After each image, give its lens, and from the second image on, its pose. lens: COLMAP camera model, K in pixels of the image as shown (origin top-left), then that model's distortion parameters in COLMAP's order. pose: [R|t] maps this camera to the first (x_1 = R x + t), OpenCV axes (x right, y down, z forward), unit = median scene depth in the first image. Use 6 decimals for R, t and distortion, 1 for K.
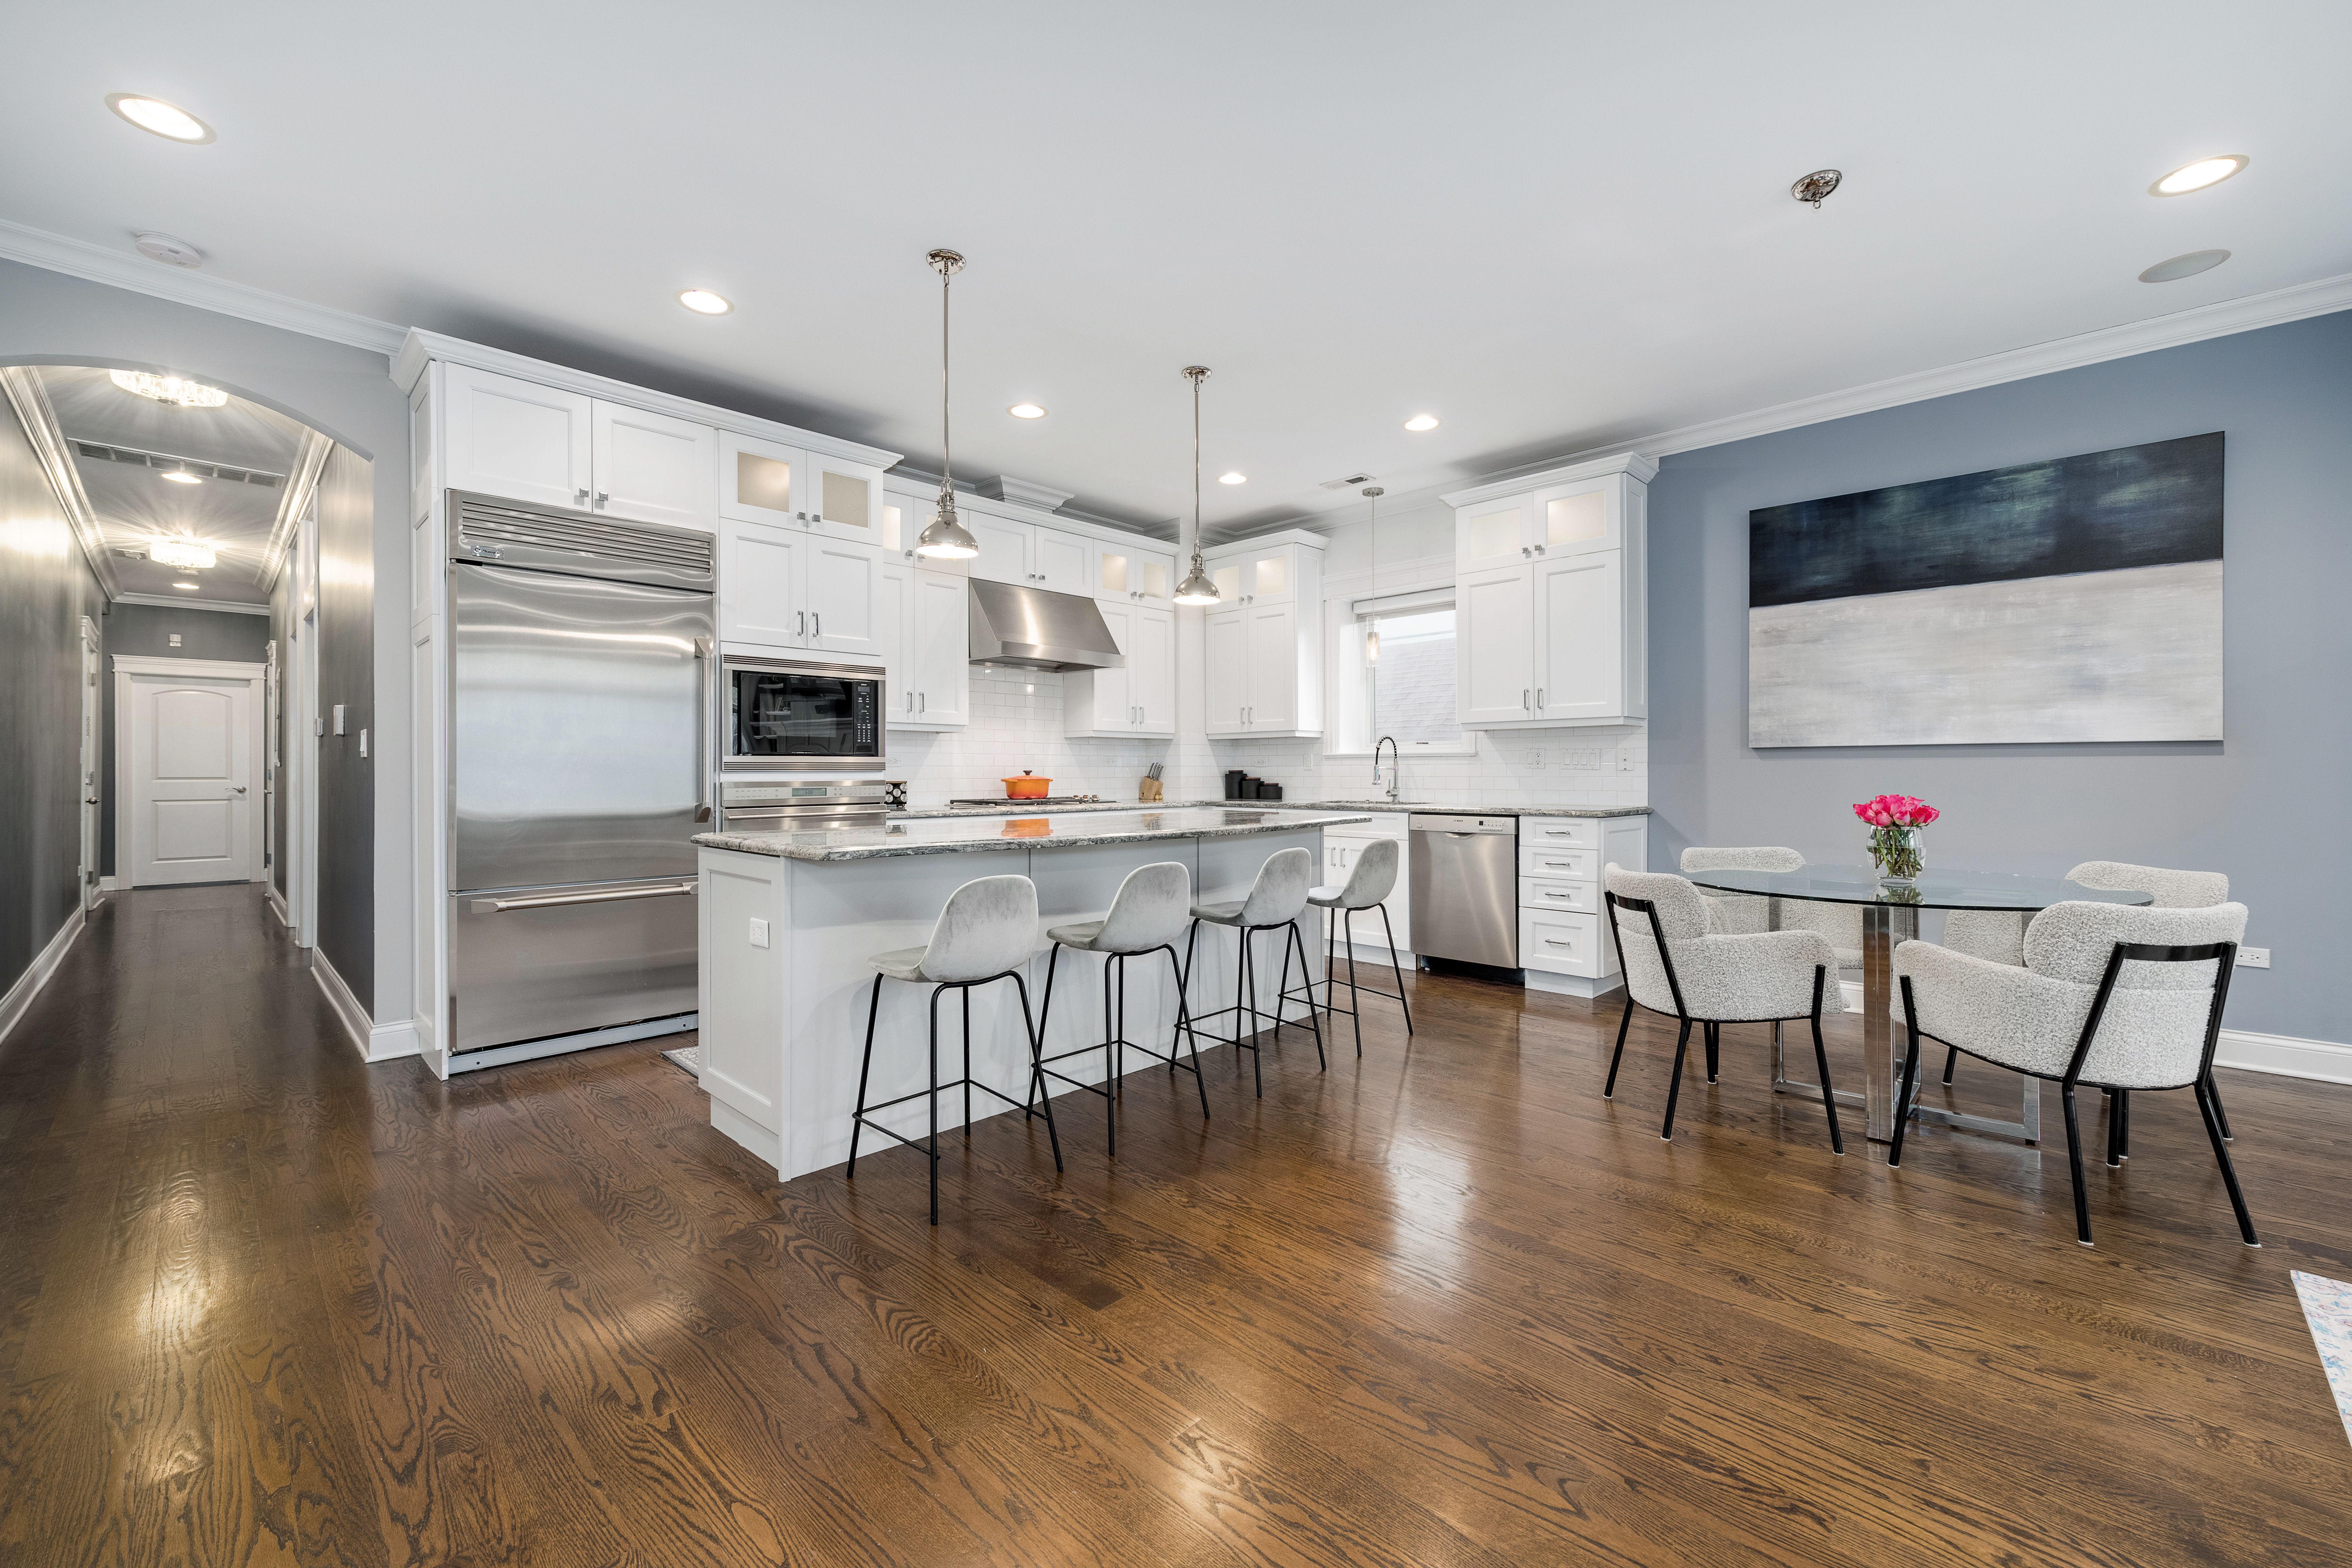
lens RADIAL K [[943.8, 0, 1169.0], [0, 943.8, 772.1], [0, 0, 1]] dist [0.000803, 0.000227]
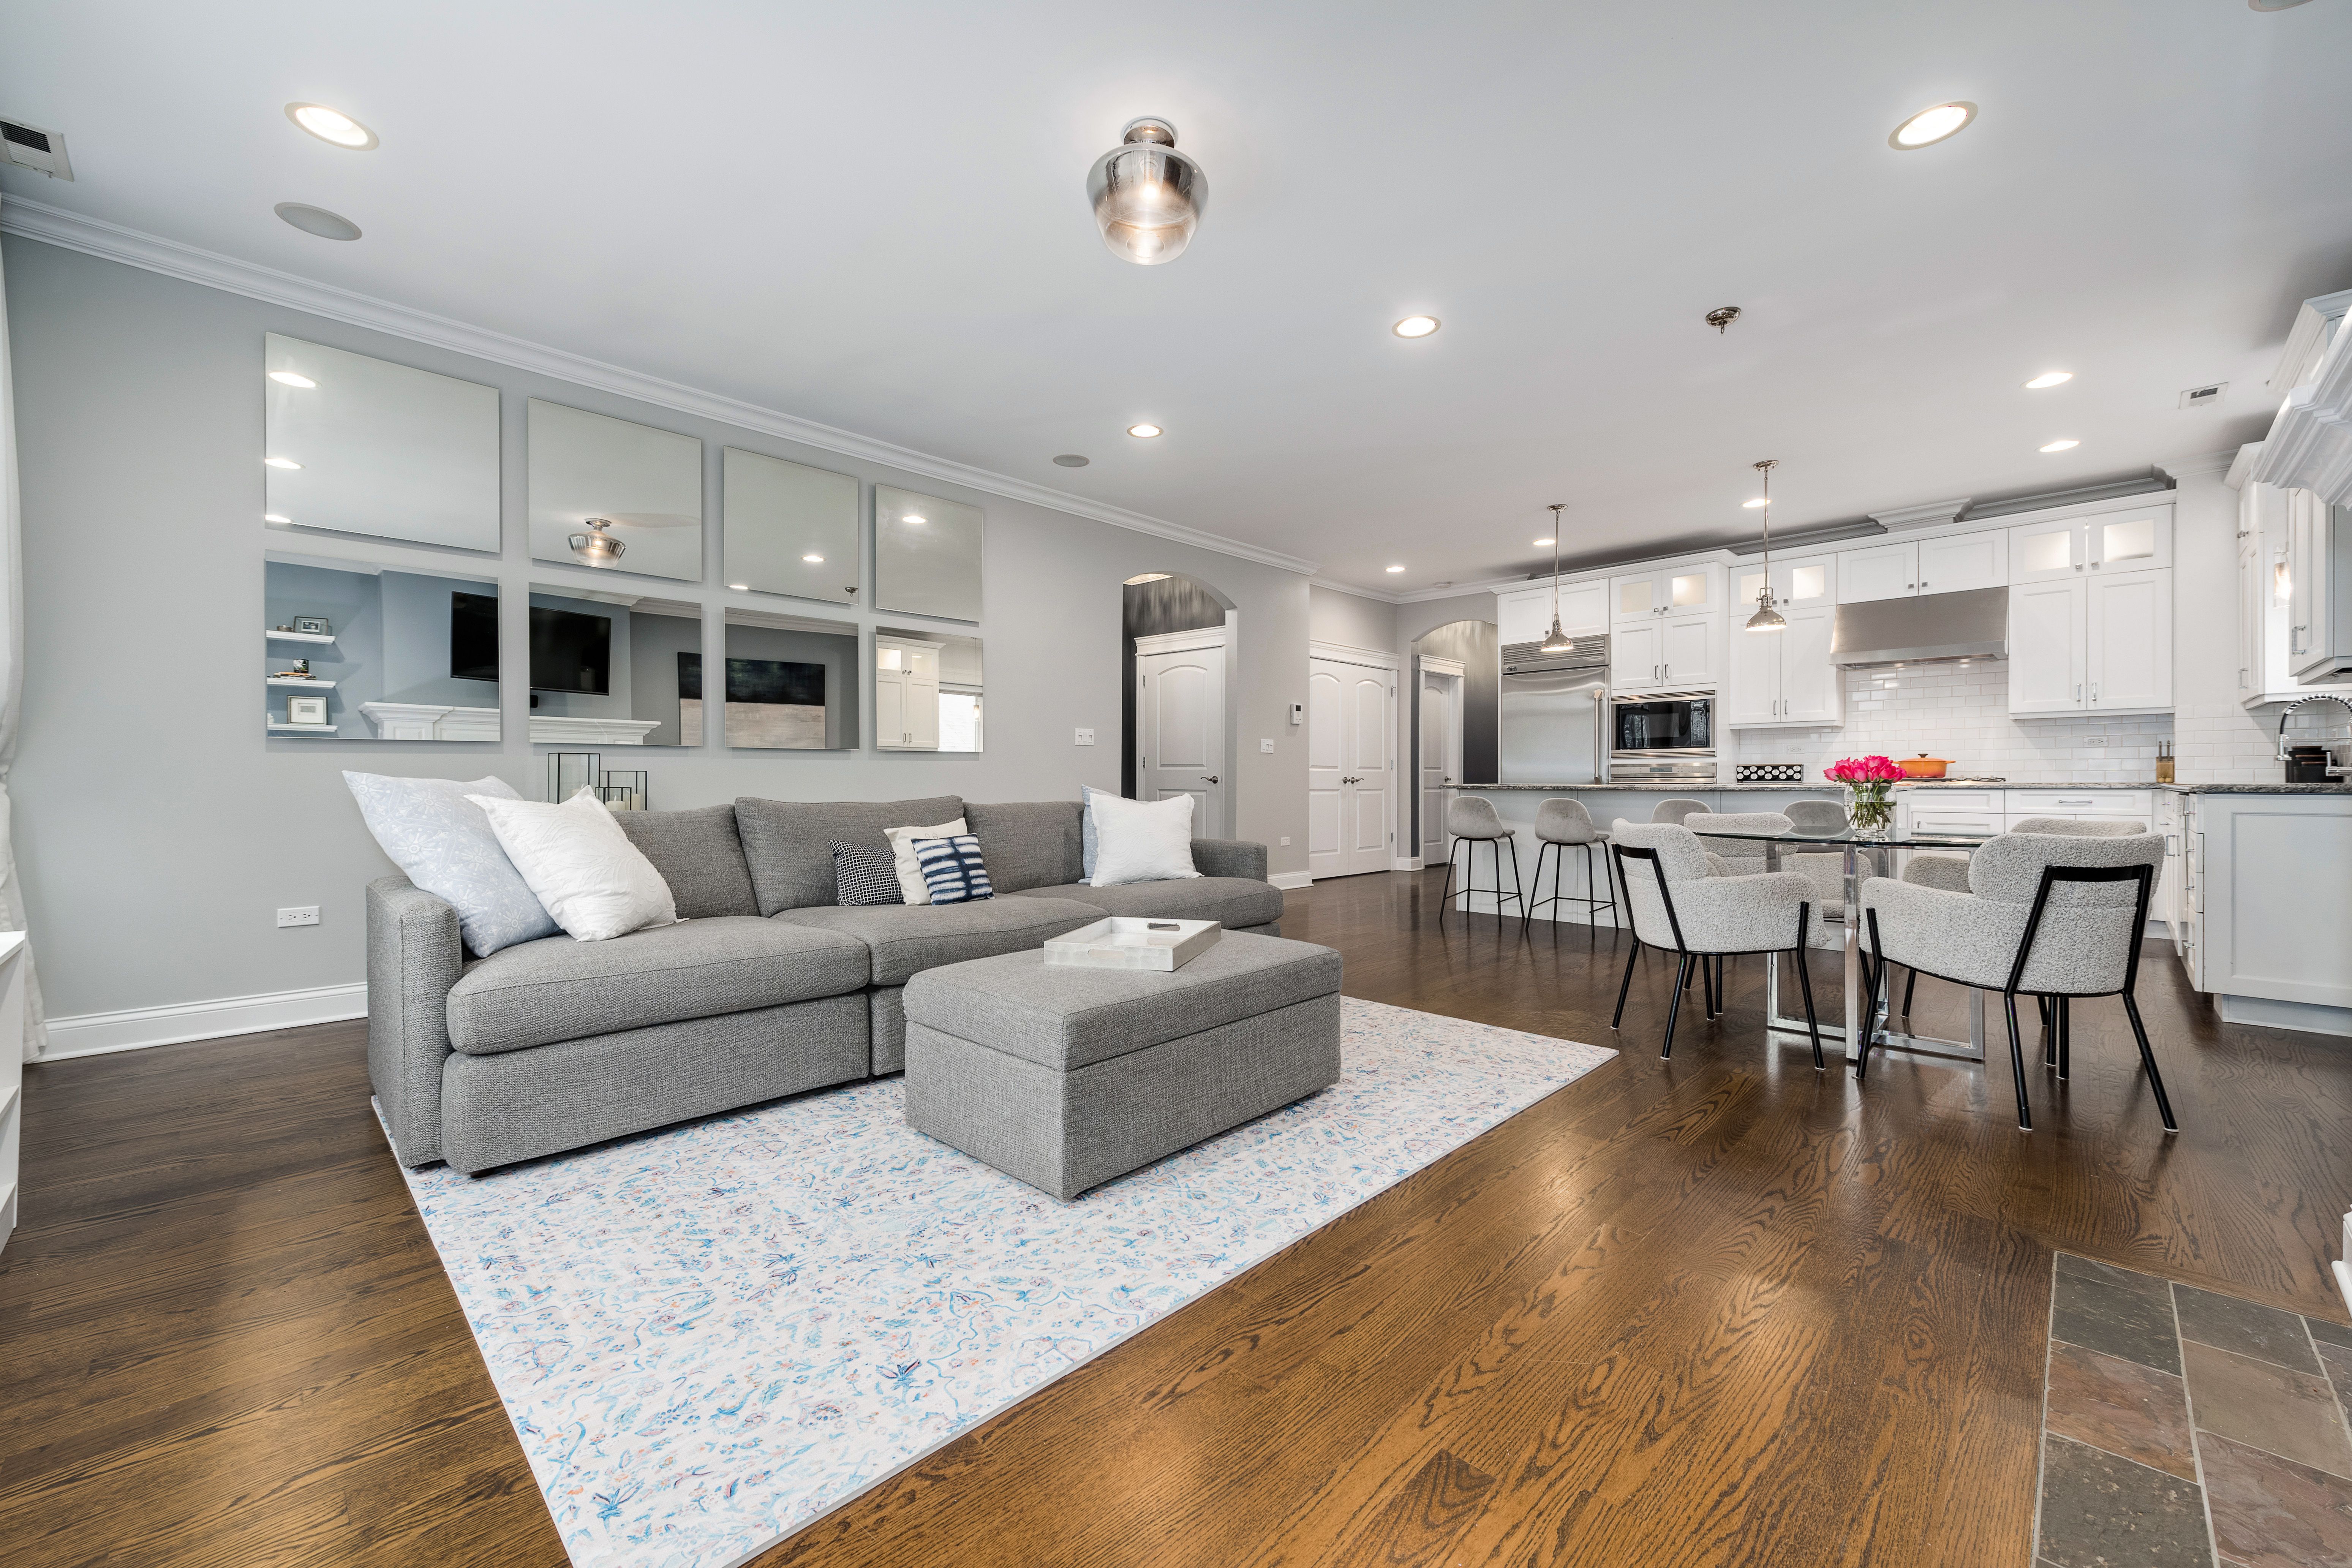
lens RADIAL K [[896.6, 0, 1176.1], [0, 896.6, 778.9], [0, 0, 1]] dist [0.001995, -0.000139]
pose [[-0.007401, 0.000154, -0.999973, 1.297158], [0.002352, 0.999997, 0.000137, 0.036591], [0.999970, -0.002350, -0.007401, 0.136646]]
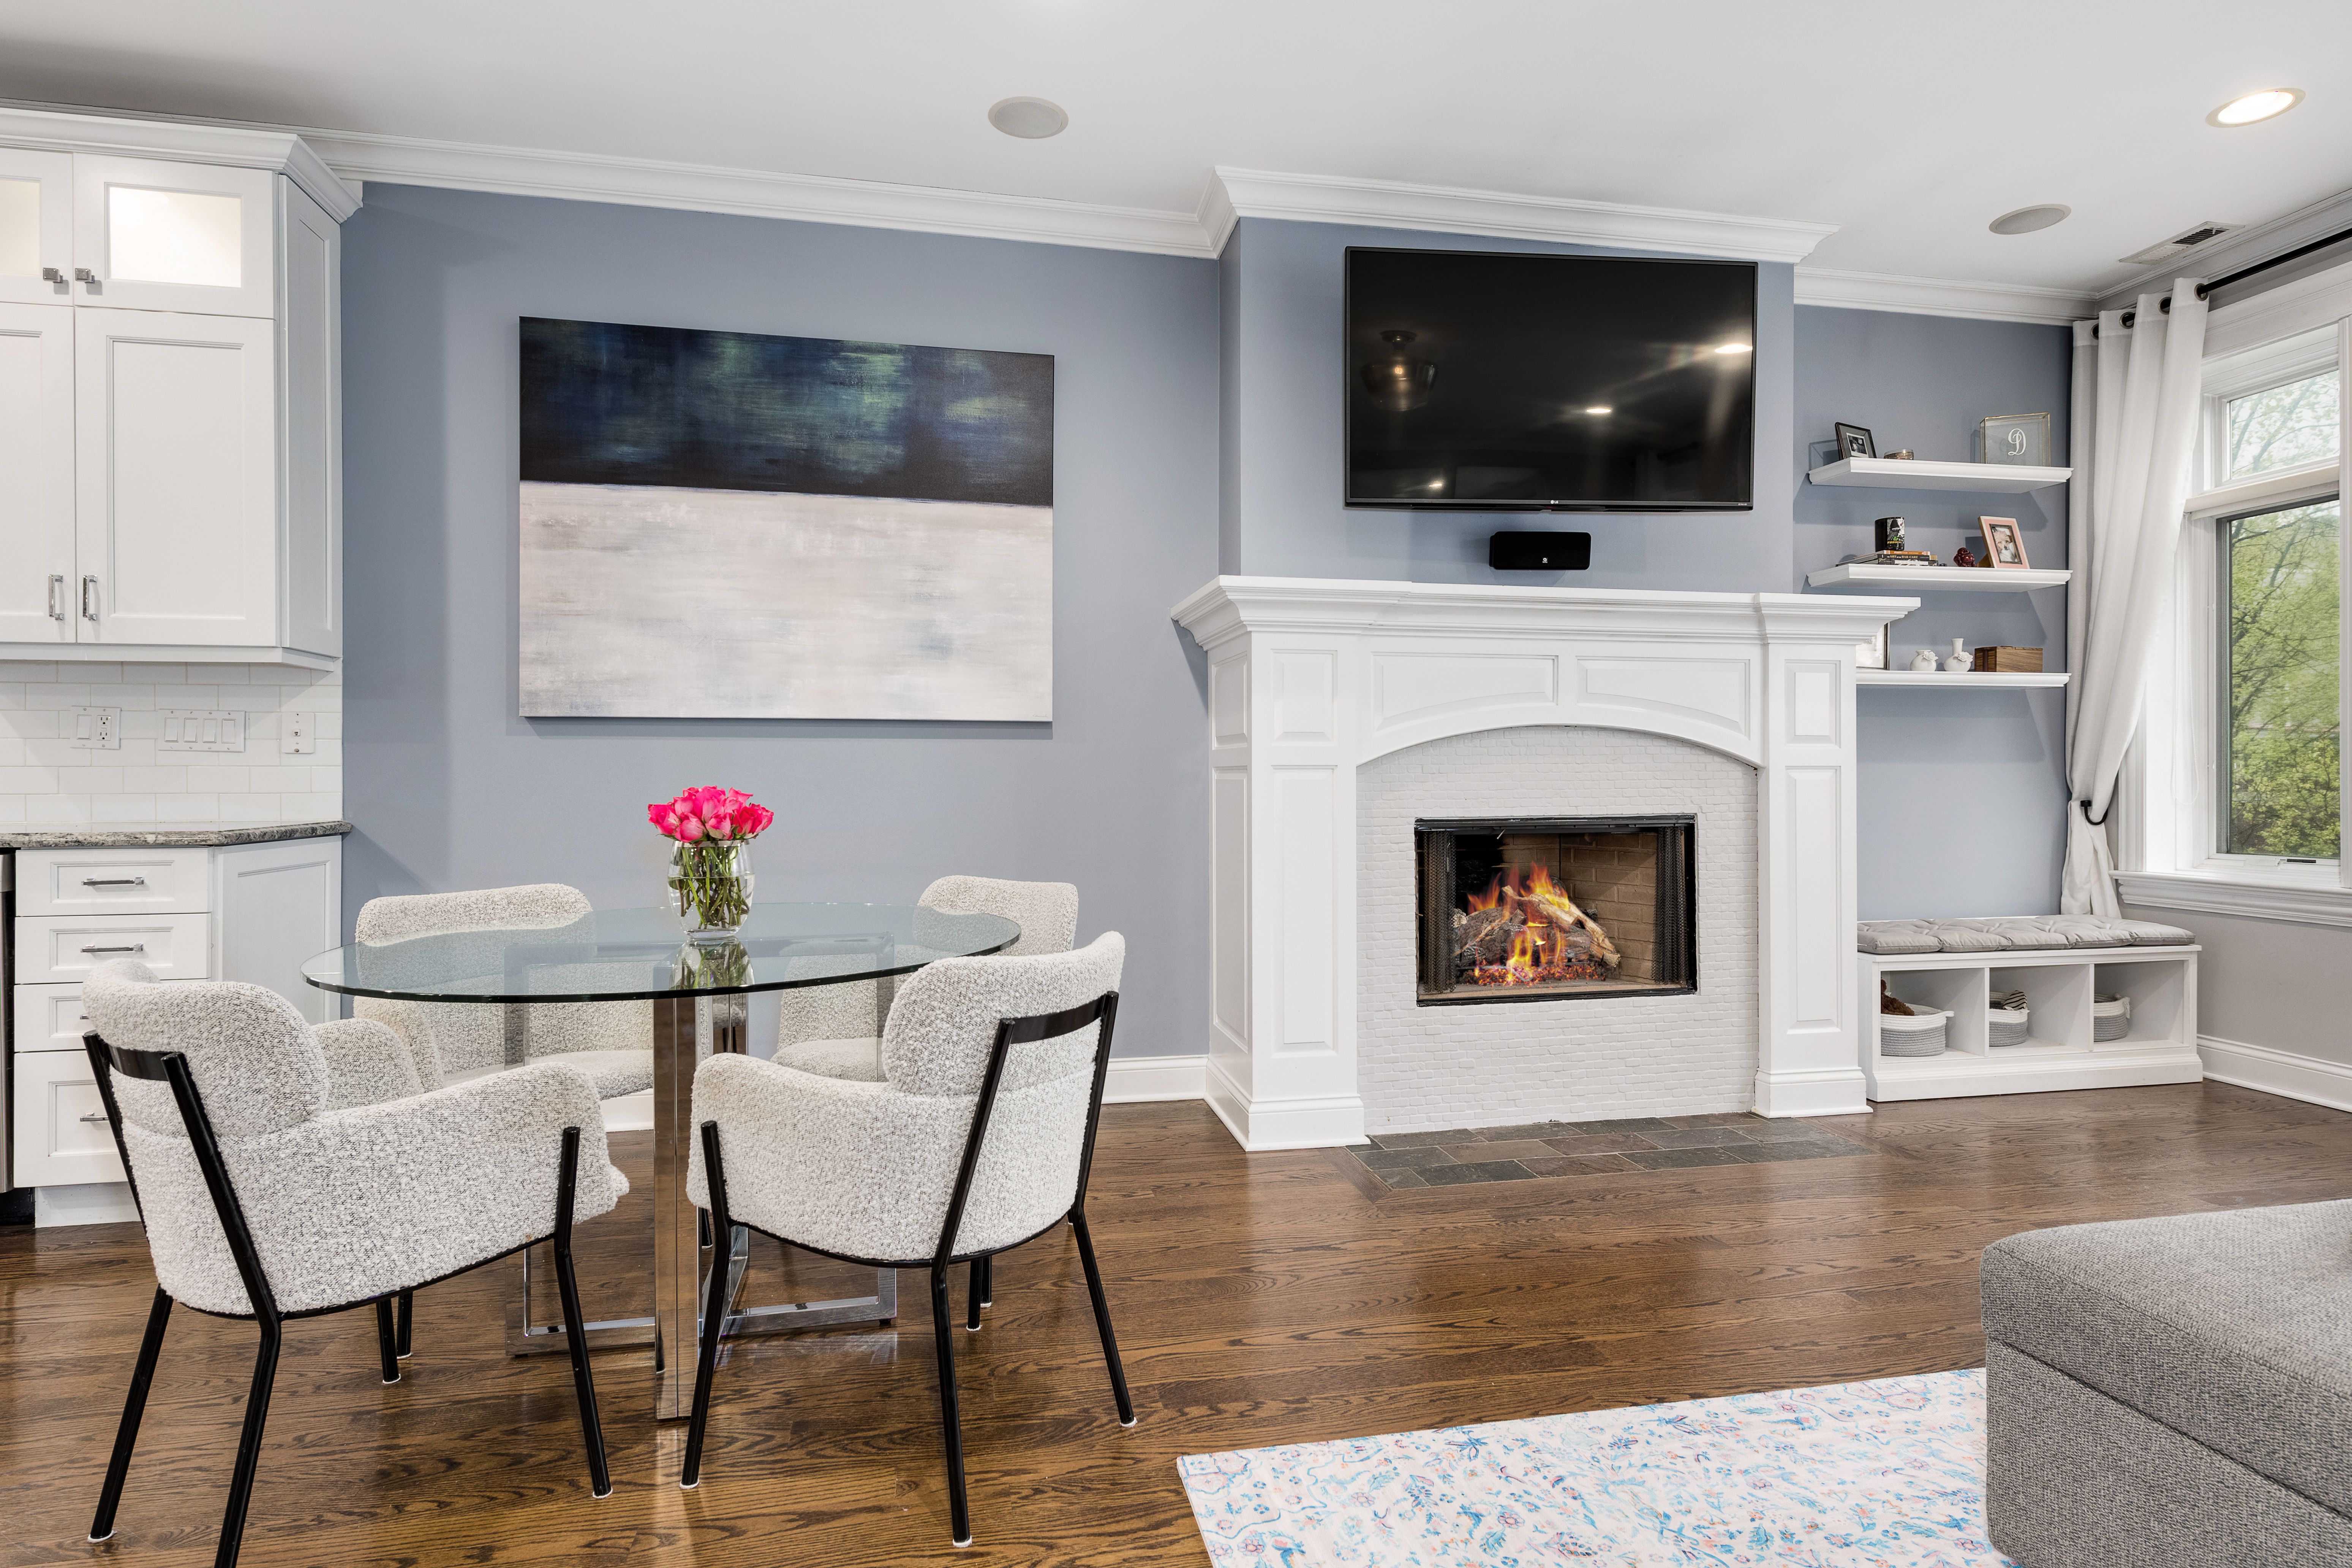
lens RADIAL K [[1238.7, 0, 1165.0], [0, 1238.7, 780.0], [0, 0, 1]] dist [0.009769, -0.002717]
pose [[0.560533, -0.001183, 0.828131, 0.208278], [-0.001298, 0.999996, 0.002307, 0.012591], [-0.828131, -0.002368, 0.560530, 0.241447]]
